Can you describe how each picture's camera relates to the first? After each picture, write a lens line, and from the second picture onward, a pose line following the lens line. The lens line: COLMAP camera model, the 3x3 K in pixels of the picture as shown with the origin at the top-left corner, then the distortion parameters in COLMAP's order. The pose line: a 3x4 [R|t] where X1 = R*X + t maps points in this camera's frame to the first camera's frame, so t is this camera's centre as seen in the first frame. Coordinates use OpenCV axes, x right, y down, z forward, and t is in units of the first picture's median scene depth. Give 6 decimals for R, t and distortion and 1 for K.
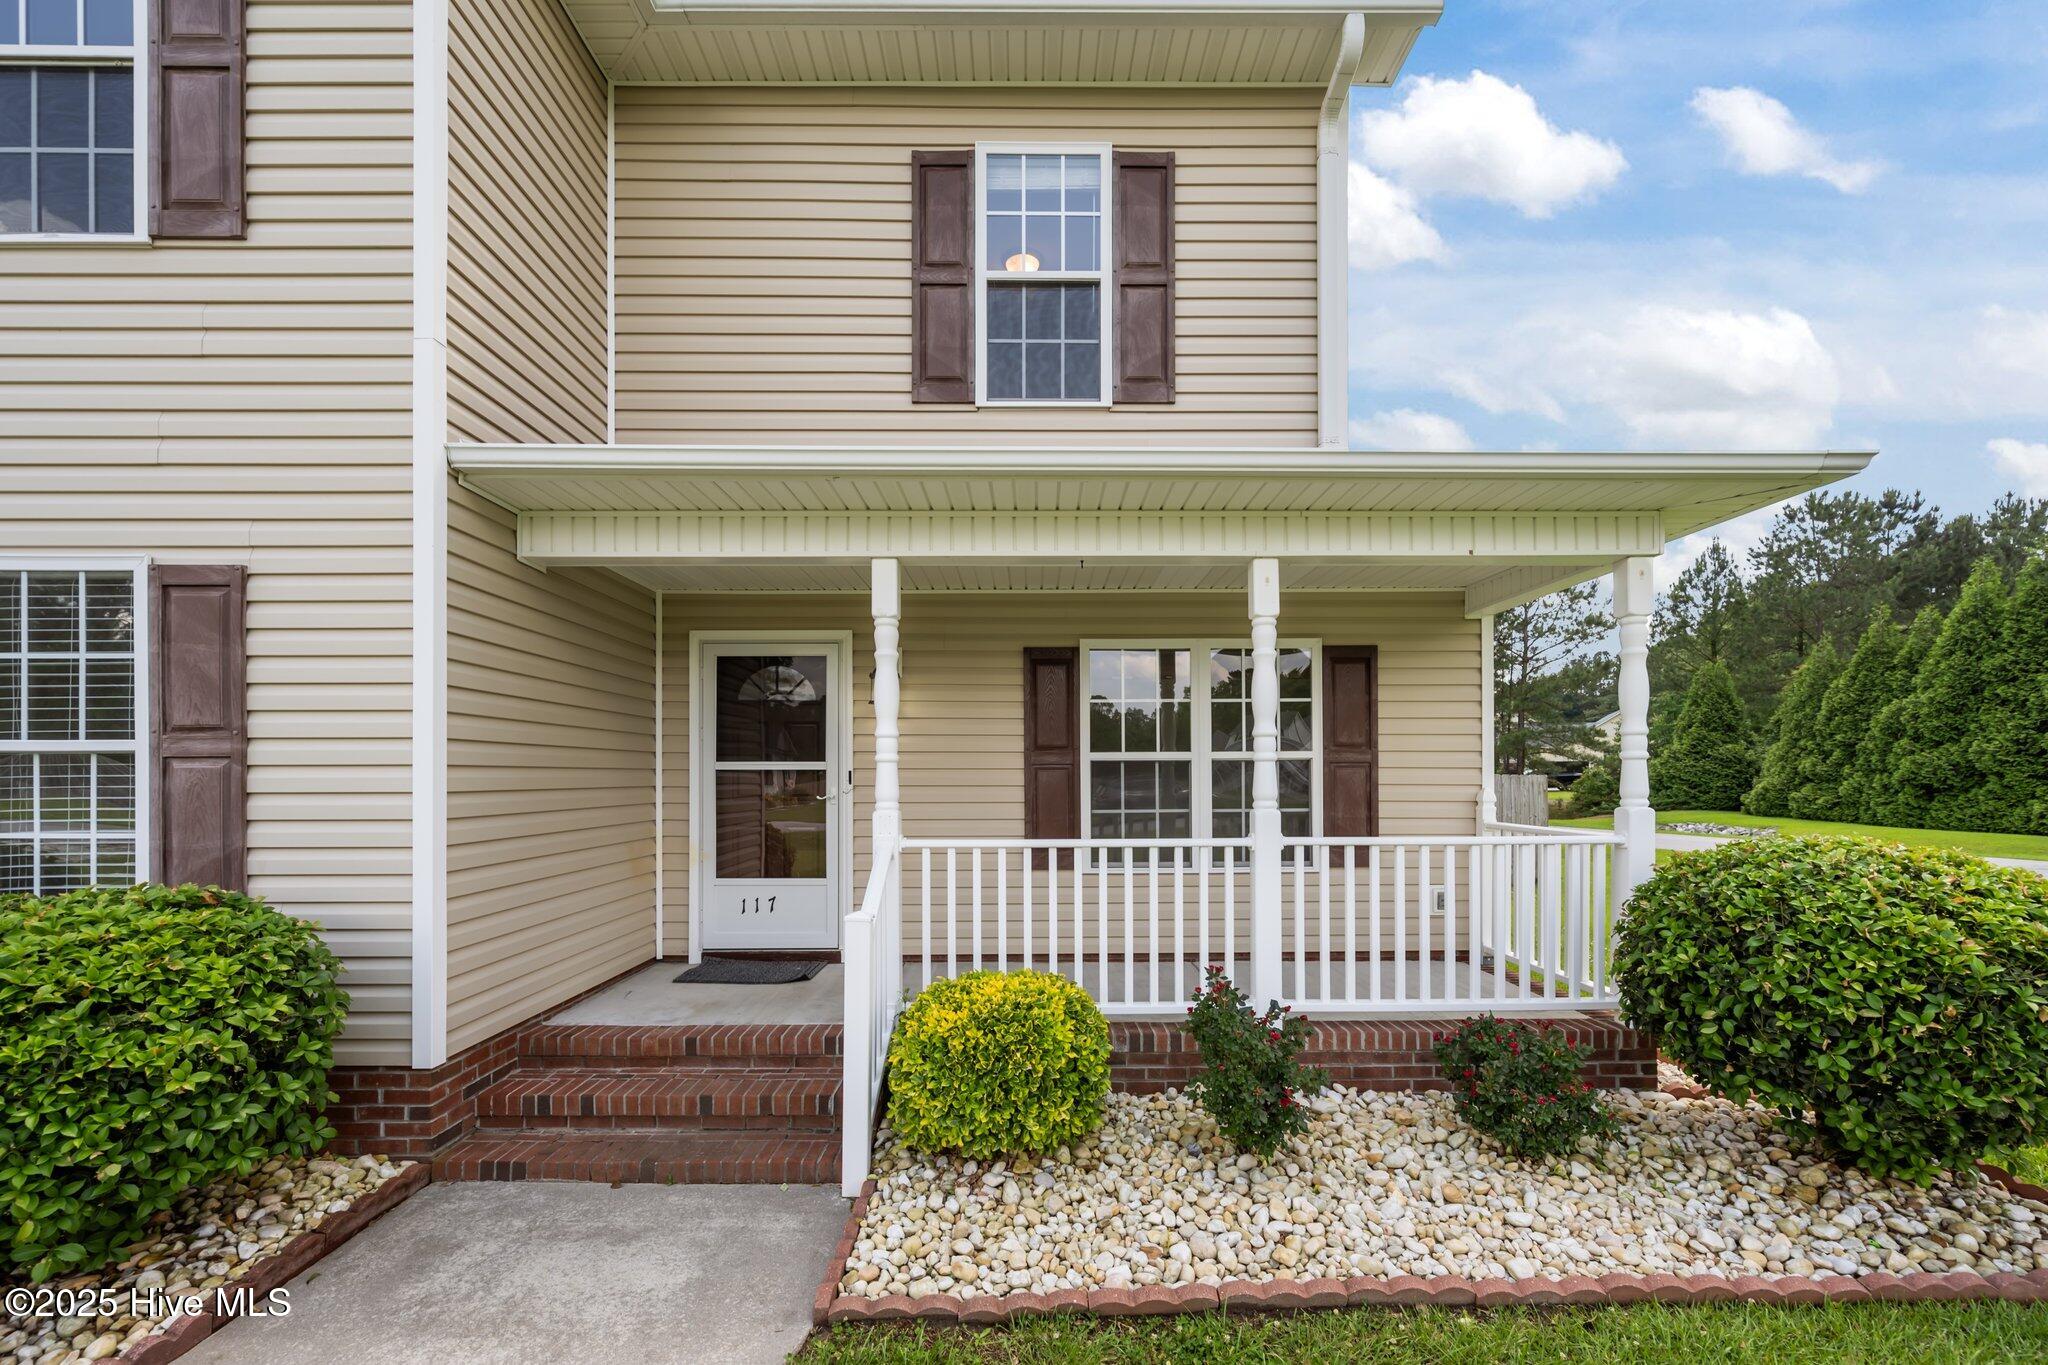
lens RADIAL K [[831.3, 0, 1030.2], [0, 831.3, 772.7], [0, 0, 1]] dist [0.000203, 0.000122]
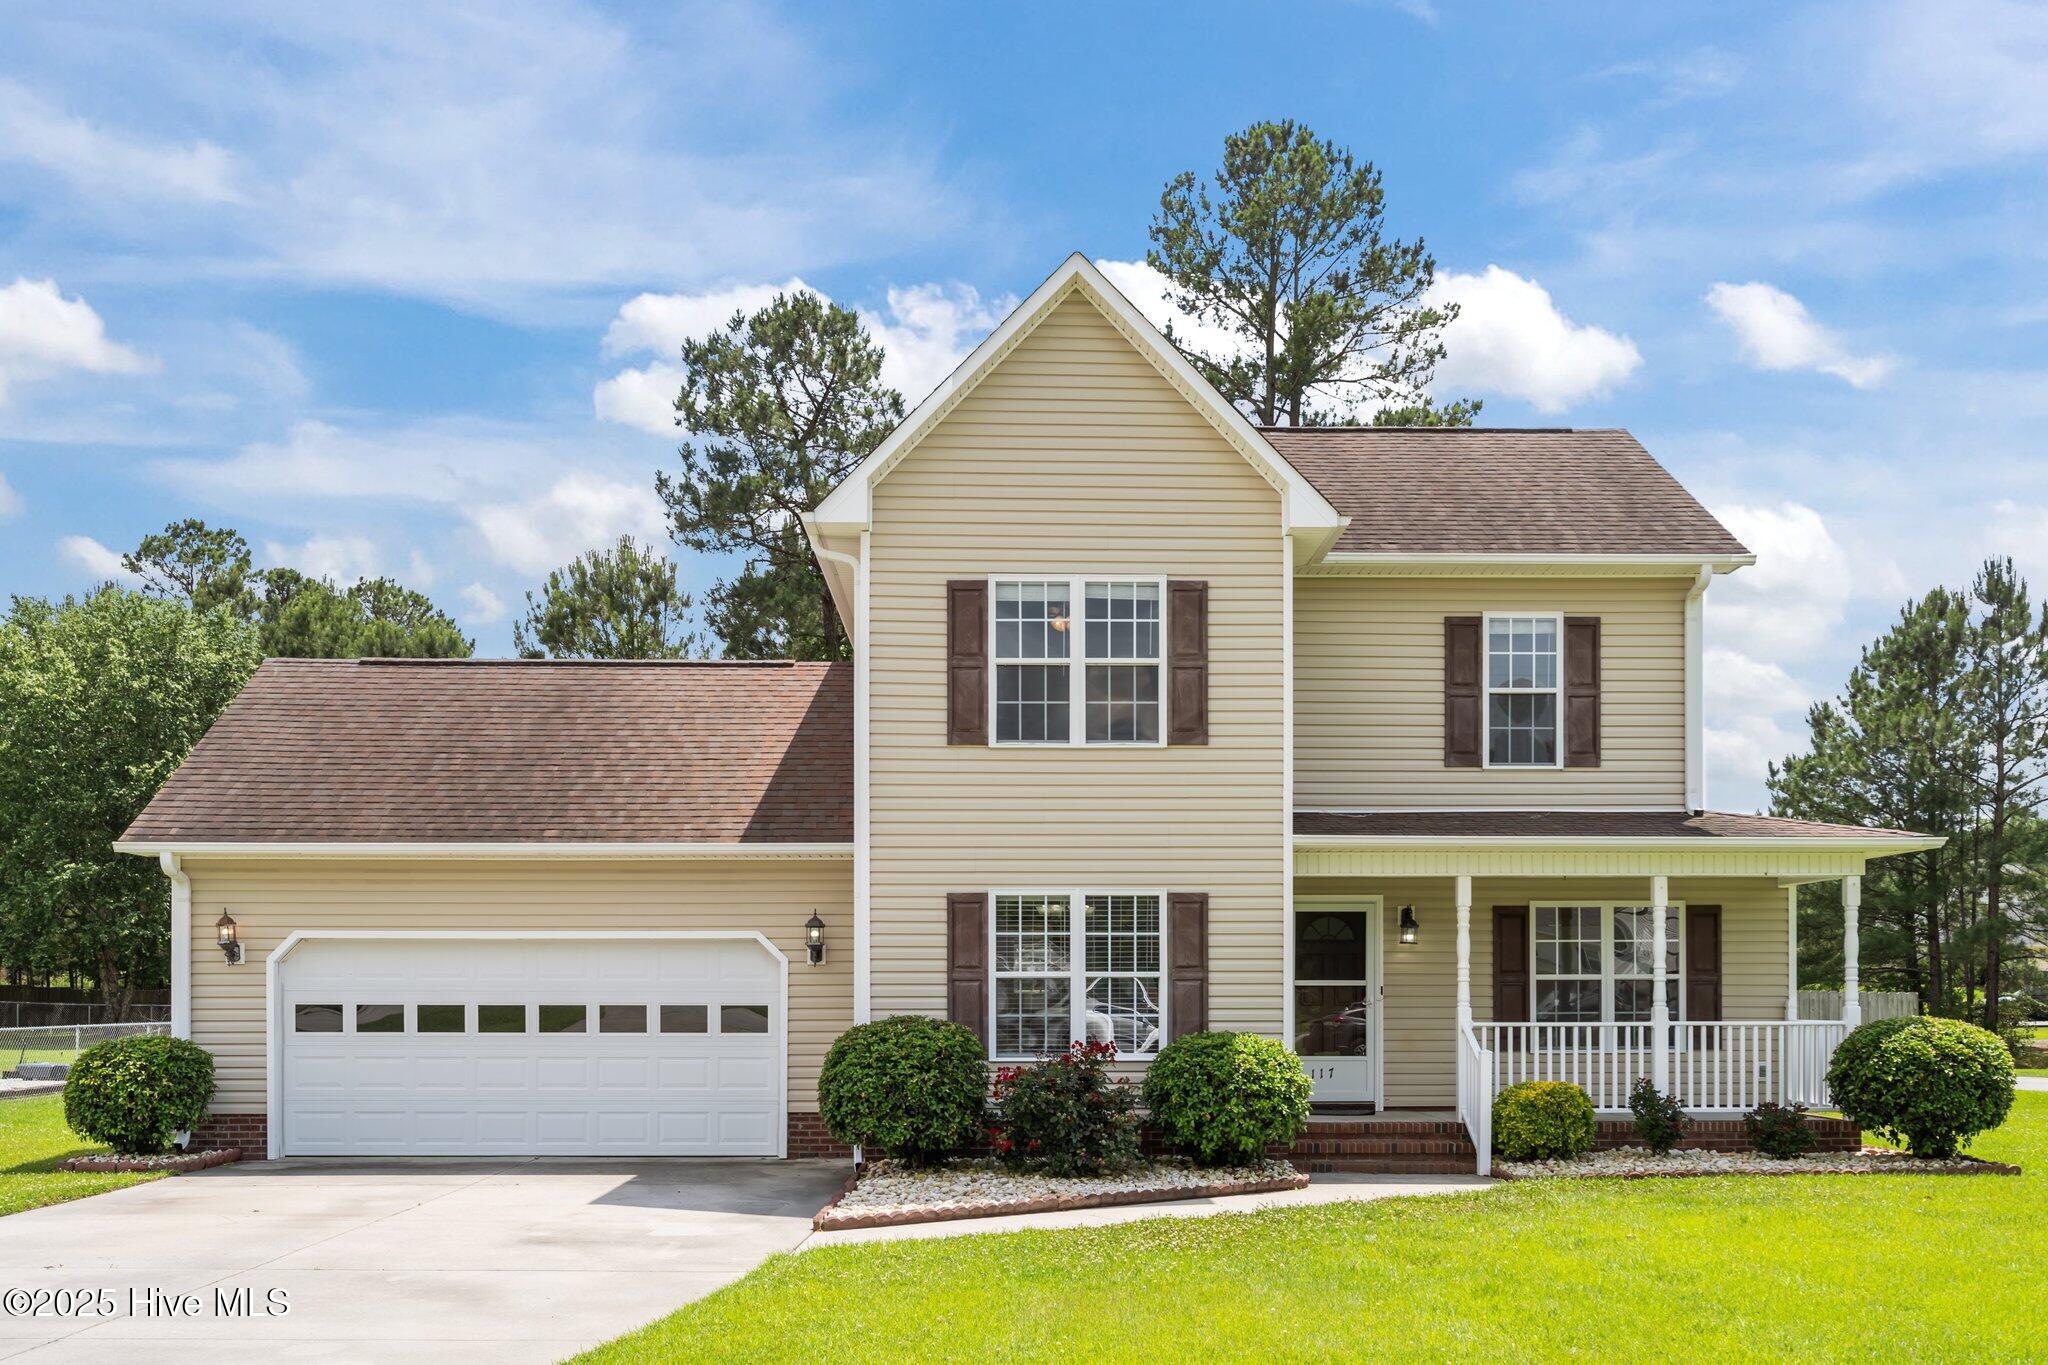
lens RADIAL K [[1865.2, 0, 1025.5], [0, 1865.2, 996.9], [0, 0, 1]] dist [-0.010088, -0.001866]
pose [[0.999761, 0.001669, 0.021782, -1.067009], [-0.001724, 0.999995, 0.002482, 0.010739], [-0.021778, -0.002519, 0.999760, -2.732169]]
